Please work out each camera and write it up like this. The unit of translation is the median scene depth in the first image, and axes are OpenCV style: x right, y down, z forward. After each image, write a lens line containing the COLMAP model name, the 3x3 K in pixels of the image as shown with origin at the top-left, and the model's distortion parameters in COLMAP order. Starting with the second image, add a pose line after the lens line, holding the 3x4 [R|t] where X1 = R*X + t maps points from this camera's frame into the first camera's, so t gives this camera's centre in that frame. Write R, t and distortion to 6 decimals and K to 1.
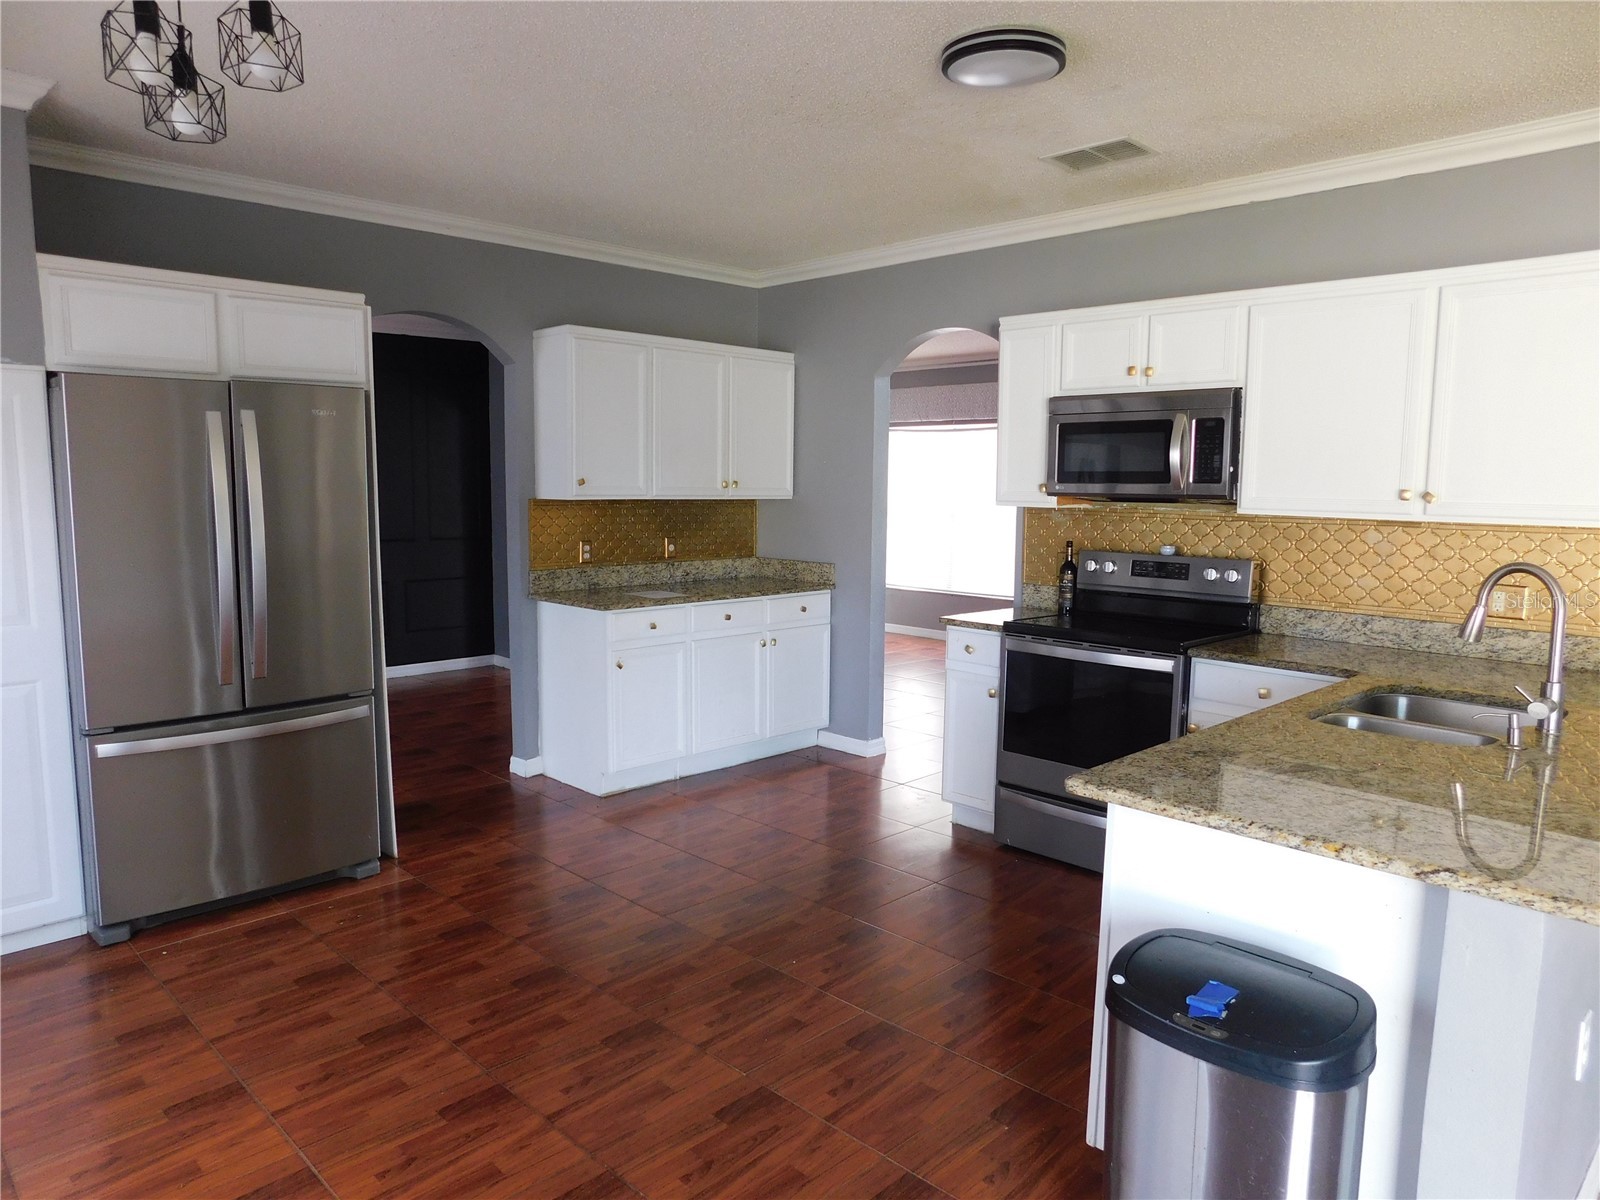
lens RADIAL K [[1059.0, 0, 797.3], [0, 1059.0, 604.2], [0, 0, 1]] dist [-0.022055, 0.007301]
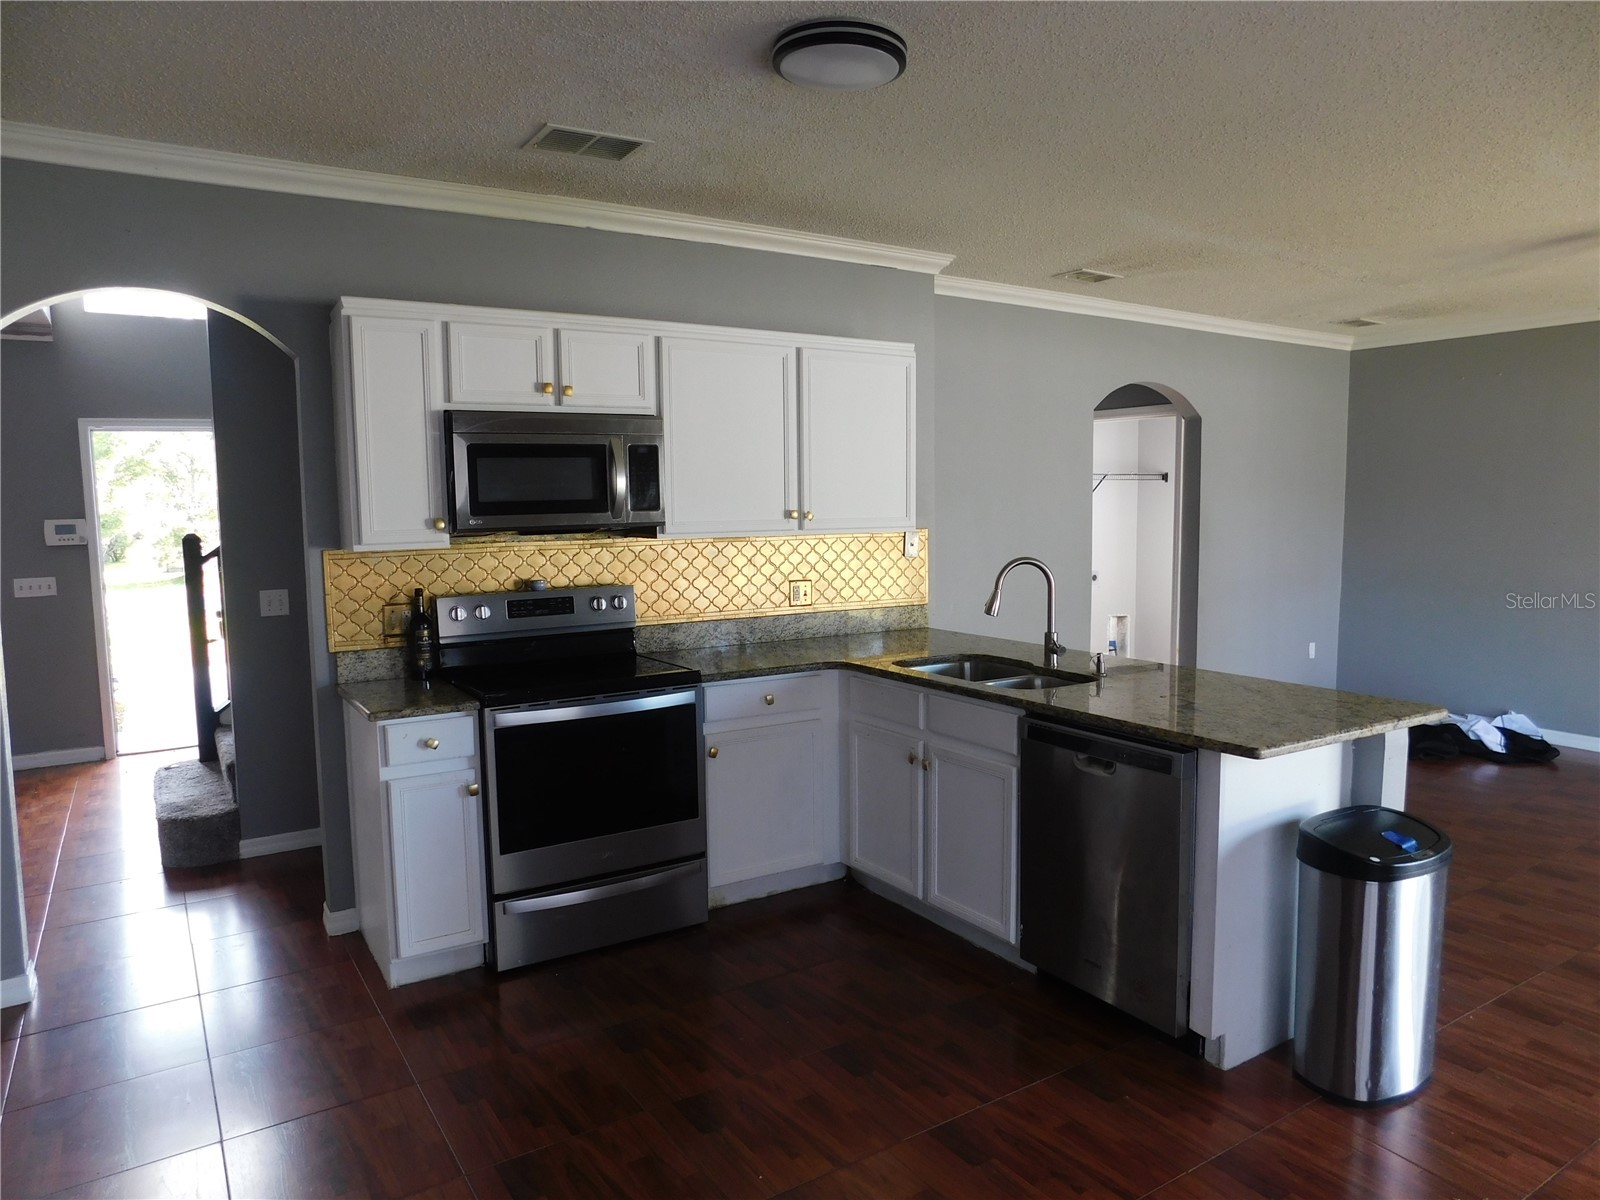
lens RADIAL K [[1059.0, 0, 800.3], [0, 1059.0, 600.7], [0, 0, 1]] dist [-0.022055, 0.007301]
pose [[0.234882, -0.112501, 0.965492, -0.532025], [0.132889, 0.987670, 0.082756, -0.091803], [-0.962897, 0.108865, 0.246936, 0.611492]]
